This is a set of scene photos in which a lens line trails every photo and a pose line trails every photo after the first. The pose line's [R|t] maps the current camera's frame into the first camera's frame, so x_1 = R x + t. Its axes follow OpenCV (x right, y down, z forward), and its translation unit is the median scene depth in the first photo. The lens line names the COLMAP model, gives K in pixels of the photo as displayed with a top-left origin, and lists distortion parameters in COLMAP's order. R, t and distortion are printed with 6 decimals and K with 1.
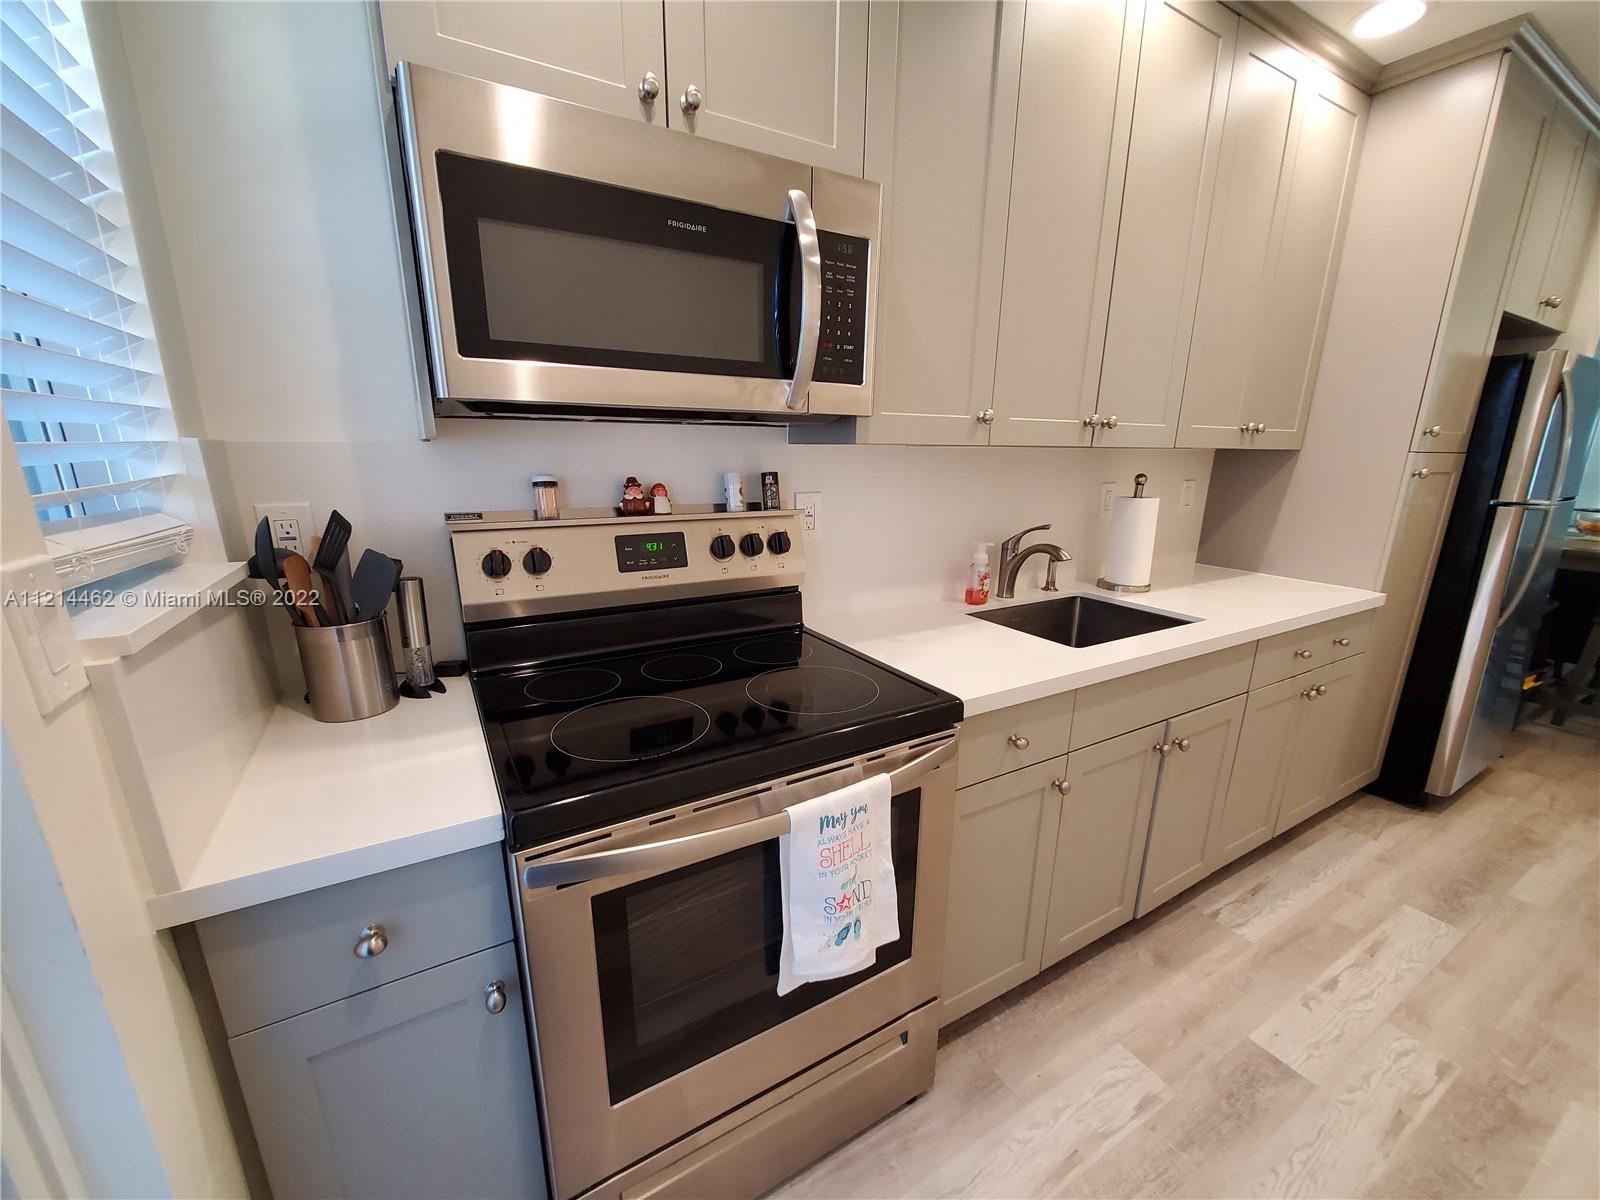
lens RADIAL K [[633.6, 0, 801.1], [0, 633.6, 617.6], [0, 0, 1]] dist [0.000503, -0.002615]
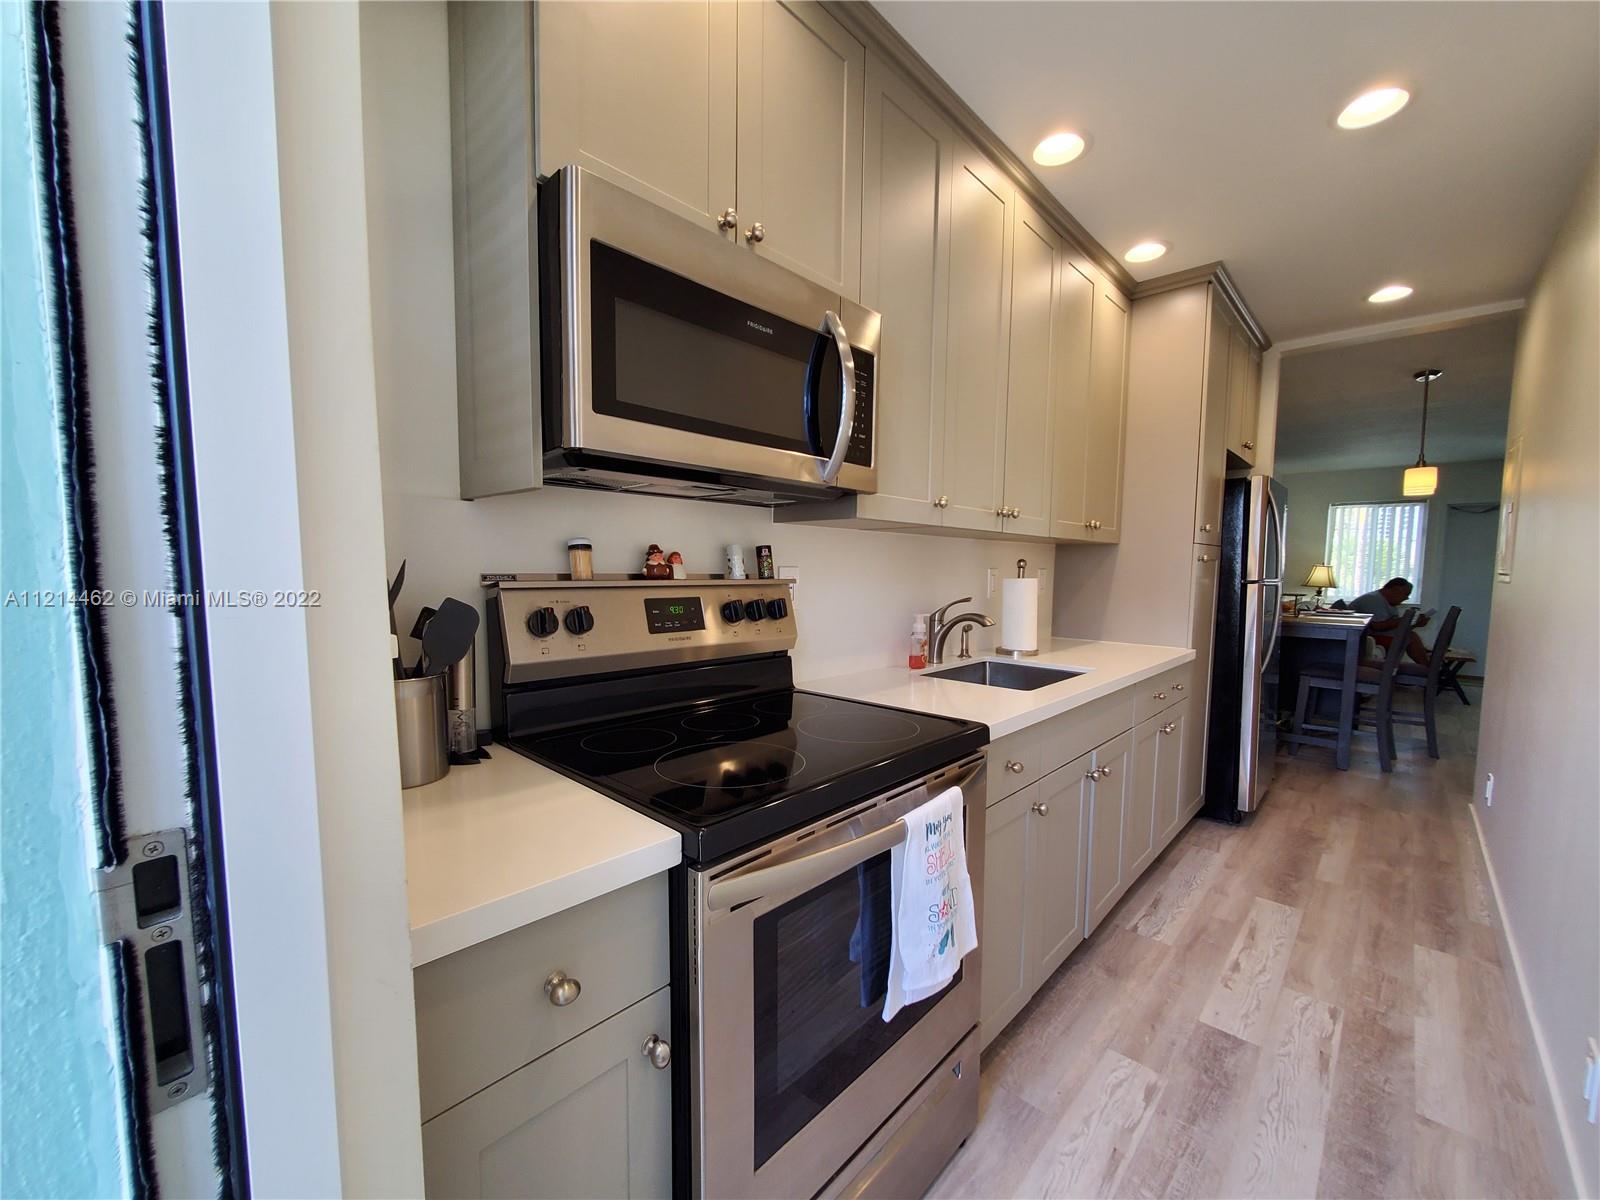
lens RADIAL K [[633.6, 0, 801.1], [0, 633.6, 617.6], [0, 0, 1]] dist [0.000503, -0.002615]
pose [[0.959740, -0.023153, 0.279935, -0.310227], [0.073056, 0.982875, -0.169176, 0.085884], [-0.271224, 0.182815, 0.944995, -0.031107]]
